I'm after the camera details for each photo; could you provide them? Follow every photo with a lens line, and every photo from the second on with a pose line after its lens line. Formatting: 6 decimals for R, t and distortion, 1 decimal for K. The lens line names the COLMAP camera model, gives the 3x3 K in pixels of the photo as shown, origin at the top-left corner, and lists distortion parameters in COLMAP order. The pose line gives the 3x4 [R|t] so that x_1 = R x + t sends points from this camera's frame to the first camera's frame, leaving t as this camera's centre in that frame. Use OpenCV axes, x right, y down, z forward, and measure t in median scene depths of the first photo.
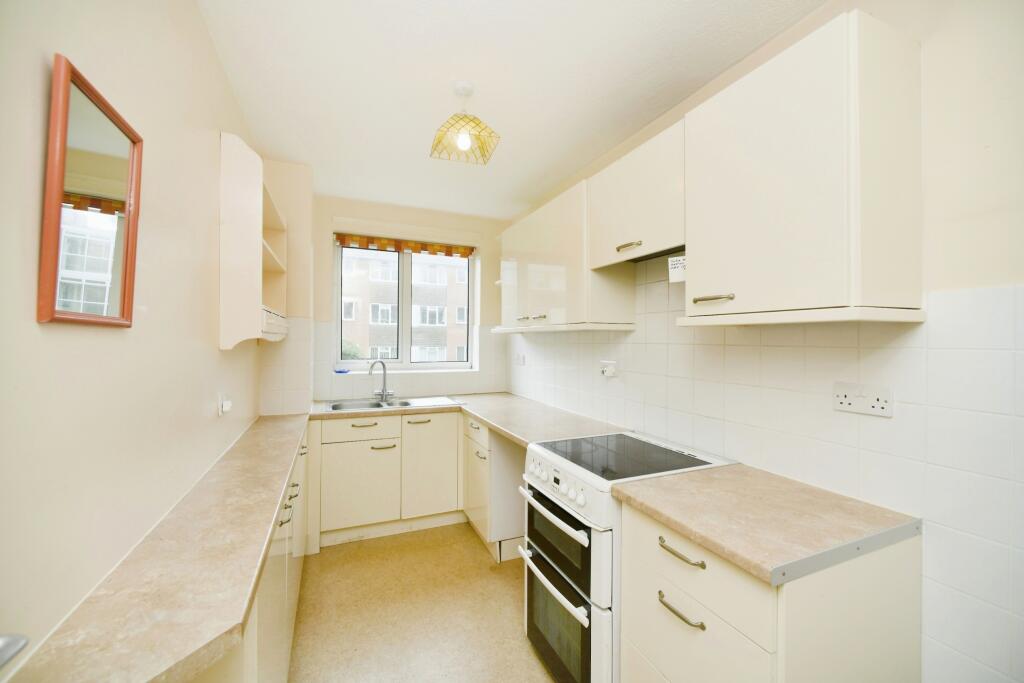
lens RADIAL K [[413.0, 0, 516.6], [0, 413.0, 343.3], [0, 0, 1]] dist [0.000009, -0.000096]
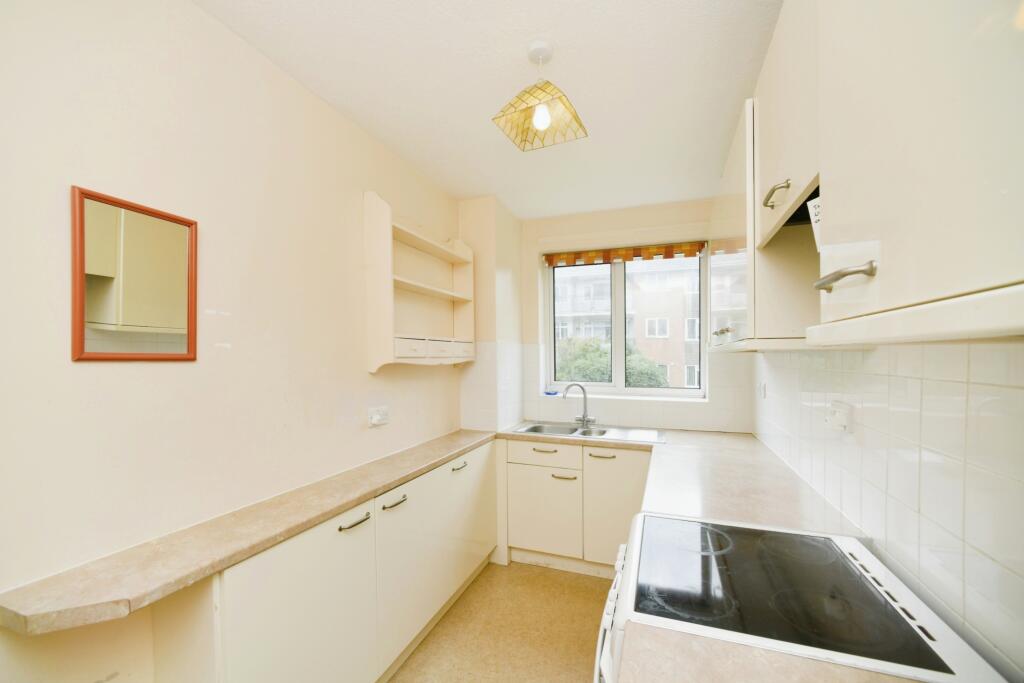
lens RADIAL K [[427.5, 0, 508.9], [0, 427.5, 368.8], [0, 0, 1]] dist [0.001753, 0.000159]
pose [[0.711265, 0.015974, -0.702742, 0.230832], [-0.002274, 0.999789, 0.020424, -0.011286], [0.702920, -0.012929, 0.711151, 0.198300]]
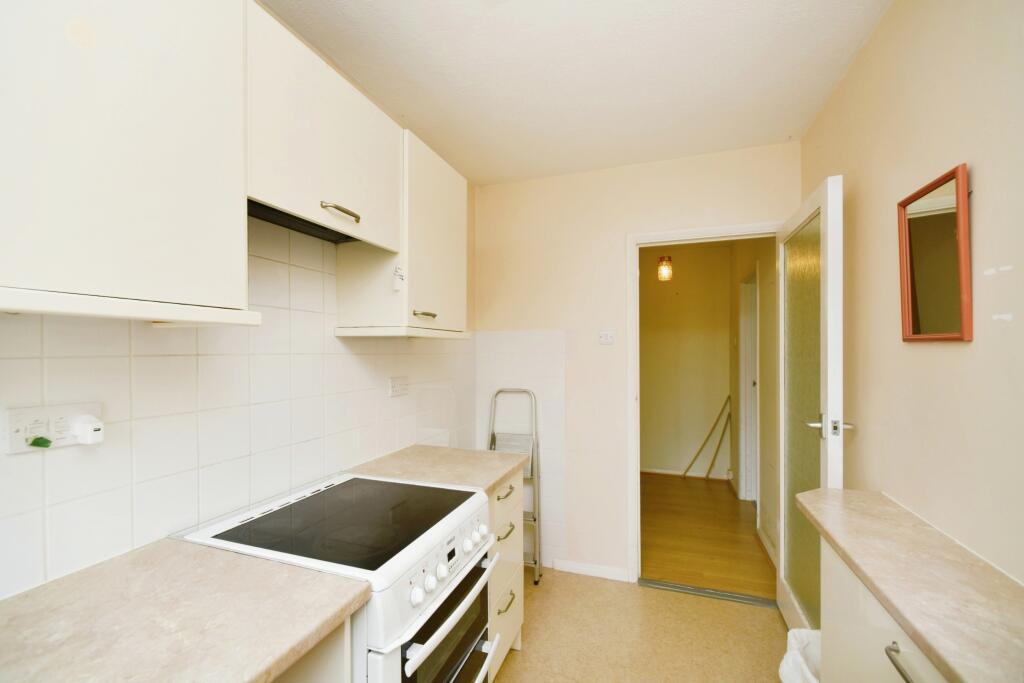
lens RADIAL K [[413.0, 0, 516.6], [0, 413.0, 343.3], [0, 0, 1]] dist [0.000009, -0.000096]
pose [[-0.723404, 0.007071, 0.690389, -0.234733], [0.002083, 0.999965, -0.008060, -0.006067], [-0.690422, -0.004393, -0.723393, 0.732747]]
